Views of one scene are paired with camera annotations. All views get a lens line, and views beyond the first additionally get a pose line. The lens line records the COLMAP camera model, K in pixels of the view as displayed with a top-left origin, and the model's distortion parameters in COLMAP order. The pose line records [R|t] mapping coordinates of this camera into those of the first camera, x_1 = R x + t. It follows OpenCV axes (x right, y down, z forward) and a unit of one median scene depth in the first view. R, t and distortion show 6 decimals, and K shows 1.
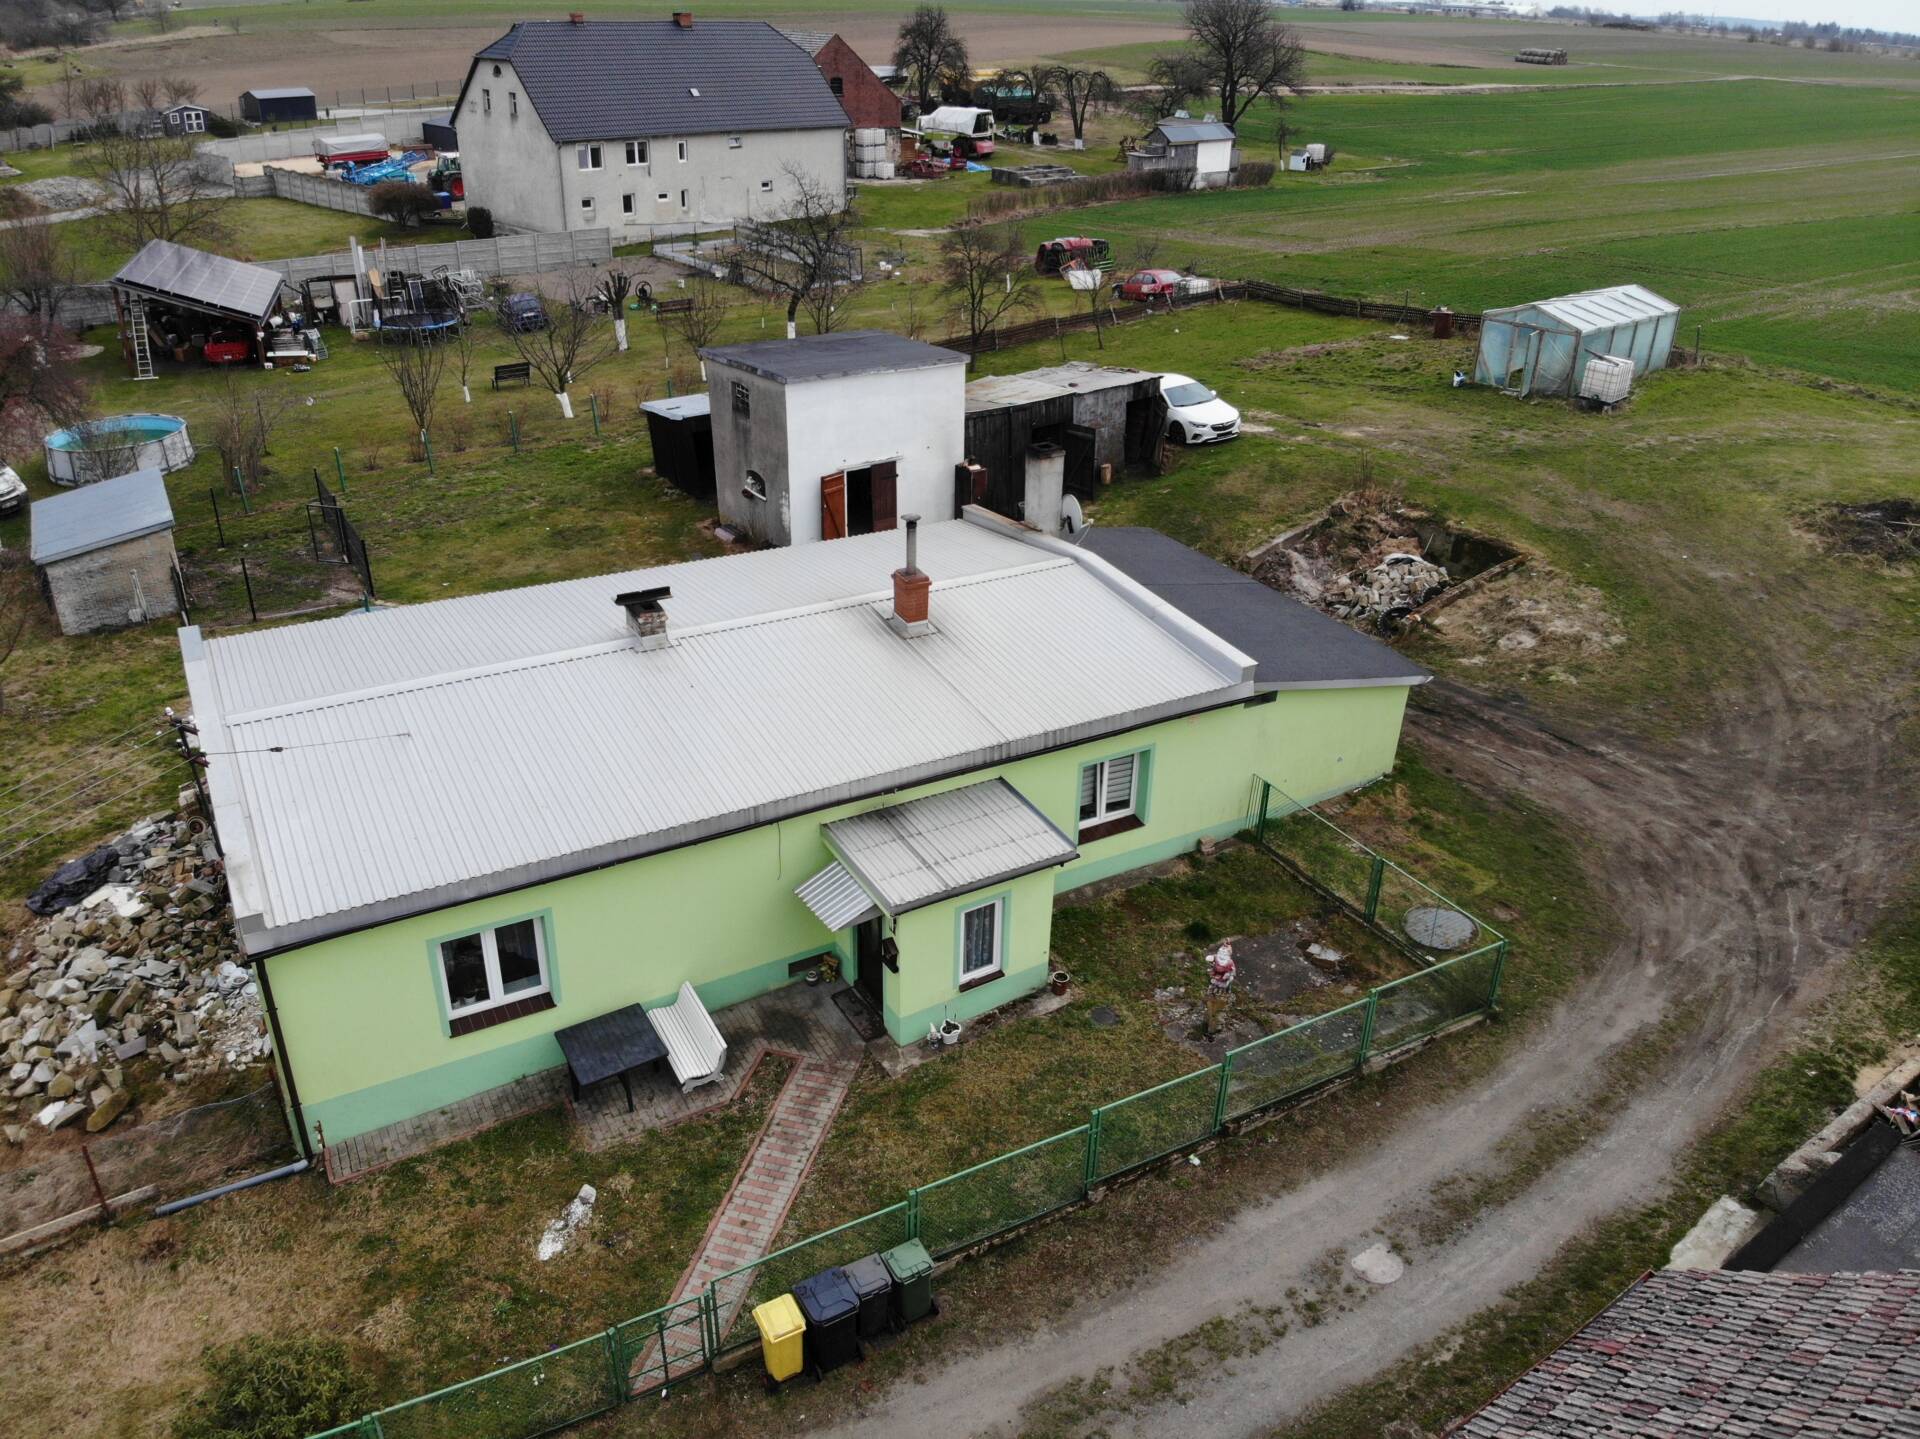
lens RADIAL K [[1453.6, 0, 960.0], [0, 1453.6, 719.5], [0, 0, 1]] dist [0.090813, -0.233912]
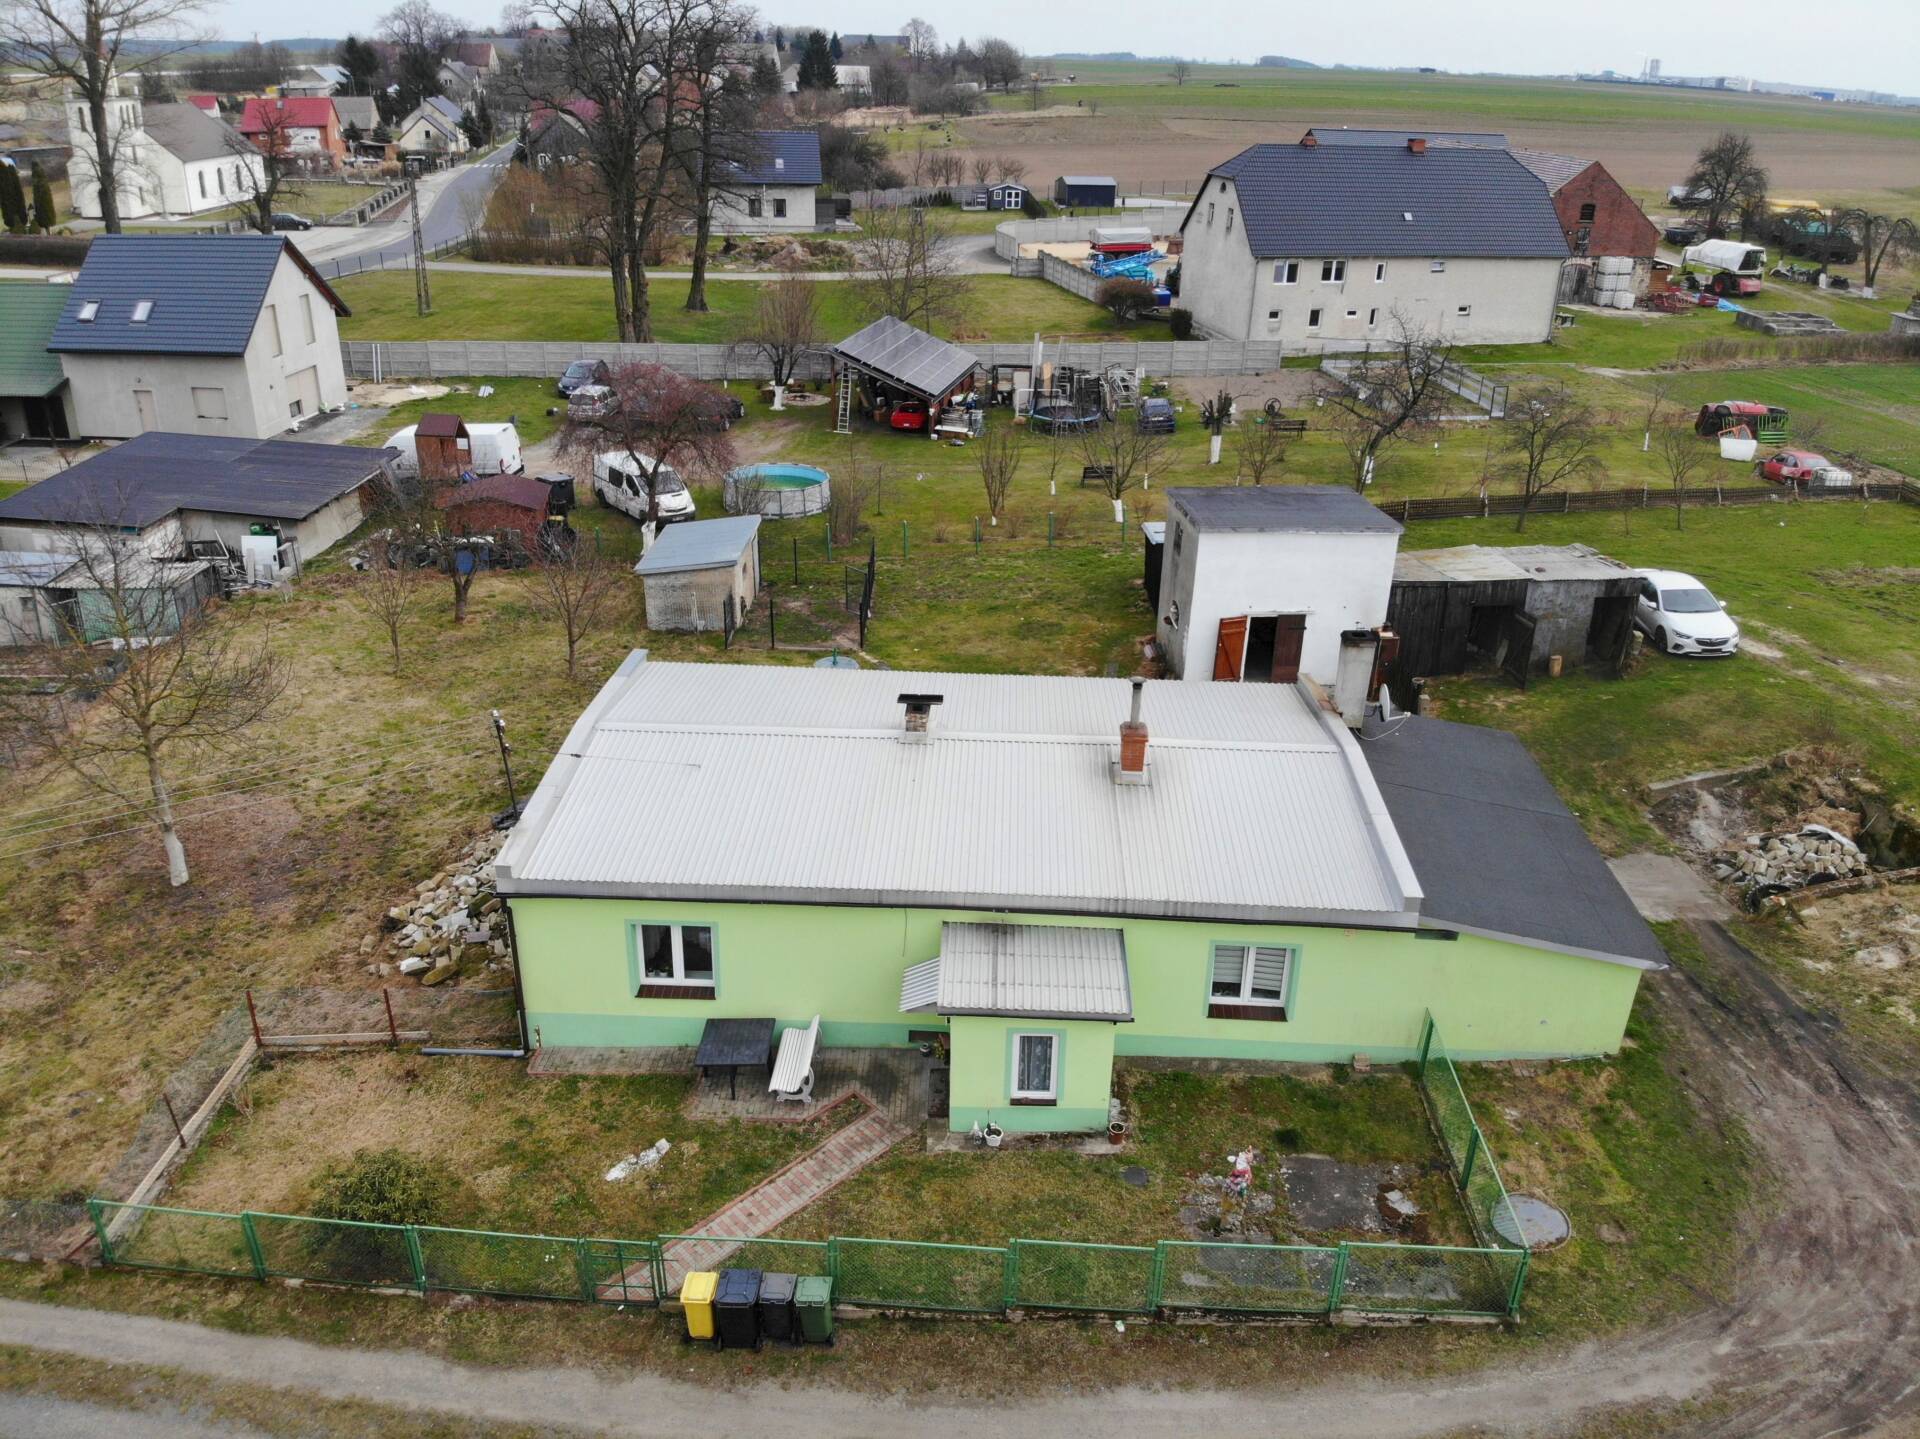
lens RADIAL K [[1472.0, 0, 953.9], [0, 1472.0, 732.6], [0, 0, 1]] dist [0.076666, -0.221790]
pose [[0.840219, 0.220868, -0.495226, 0.289122], [-0.239108, 0.970612, 0.027208, -0.068013], [0.486682, 0.095552, 0.868338, -0.017479]]
